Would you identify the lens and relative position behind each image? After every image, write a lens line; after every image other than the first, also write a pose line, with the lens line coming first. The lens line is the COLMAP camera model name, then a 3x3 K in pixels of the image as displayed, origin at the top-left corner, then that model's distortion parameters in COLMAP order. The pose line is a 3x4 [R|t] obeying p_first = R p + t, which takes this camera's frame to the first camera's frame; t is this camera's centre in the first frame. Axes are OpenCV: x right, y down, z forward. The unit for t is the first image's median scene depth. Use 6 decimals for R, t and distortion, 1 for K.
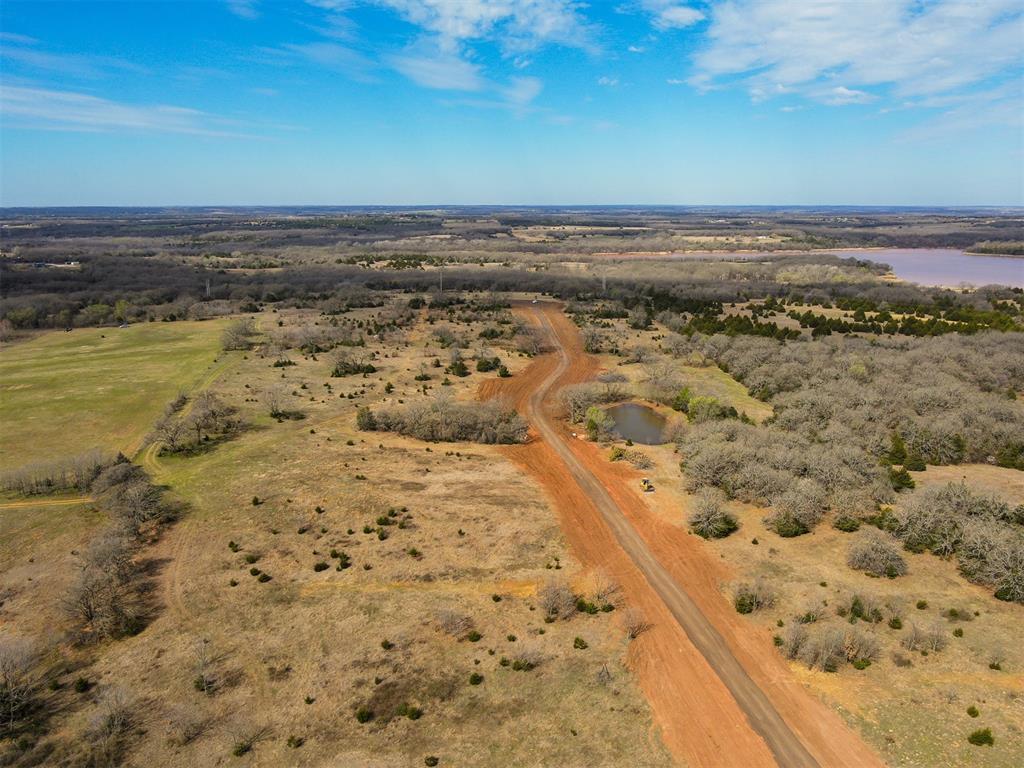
lens RADIAL K [[757.0, 0, 520.1], [0, 757.0, 373.8], [0, 0, 1]] dist [0.004051, -0.019336]
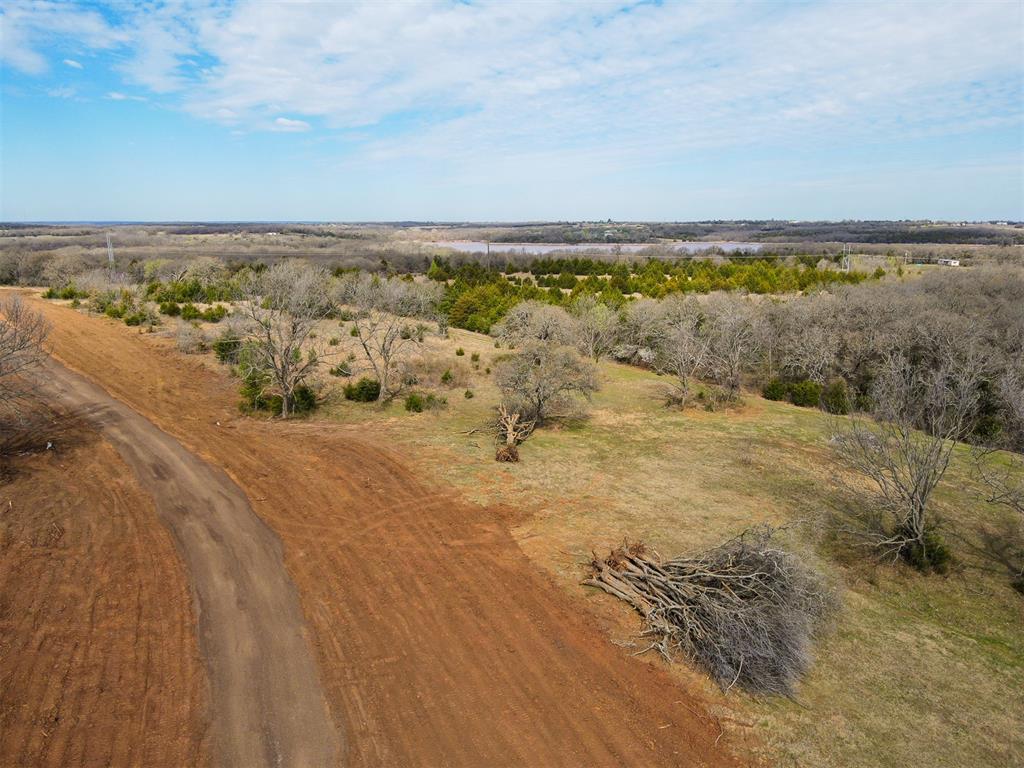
lens RADIAL K [[757.0, 0, 512.1], [0, 757.0, 385.8], [0, 0, 1]] dist [0.004051, -0.019336]
pose [[0.788627, -0.129828, 0.601009, 0.032717], [0.135252, 0.990142, 0.036413, -0.060073], [-0.599812, 0.052571, 0.798412, 1.380742]]
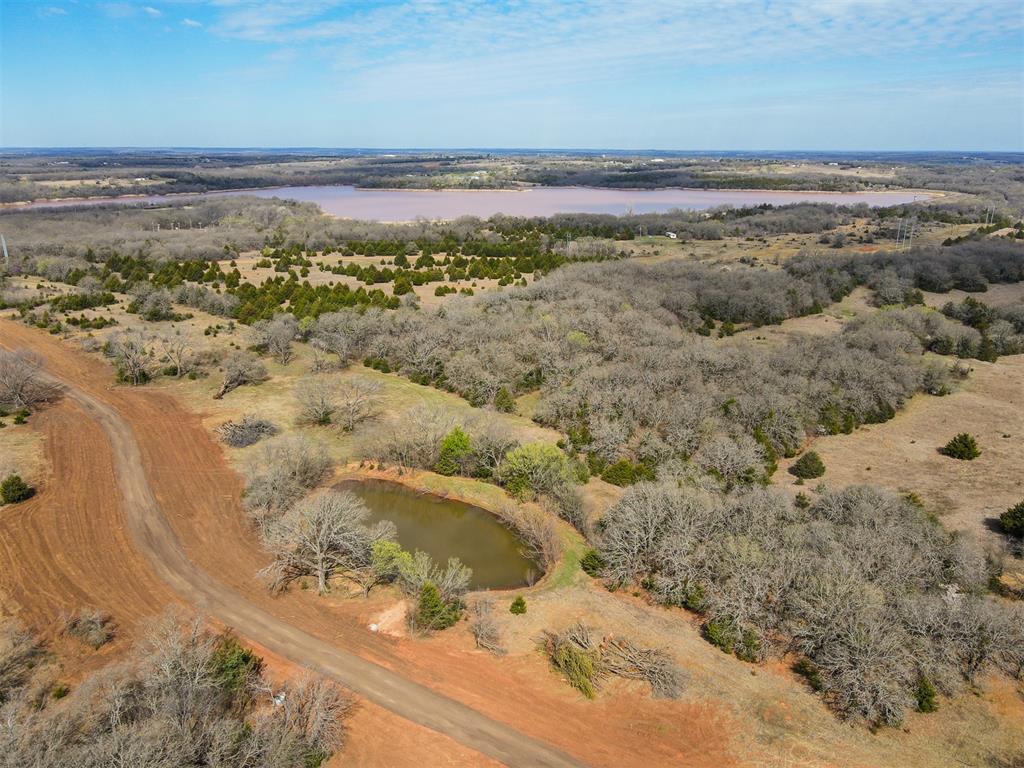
lens RADIAL K [[757.0, 0, 518.1], [0, 757.0, 380.1], [0, 0, 1]] dist [0.004051, -0.019336]
pose [[0.693551, -0.207859, 0.689769, -0.145574], [0.153156, 0.978126, 0.140759, -0.109788], [-0.703939, 0.008019, 0.710215, 0.763258]]
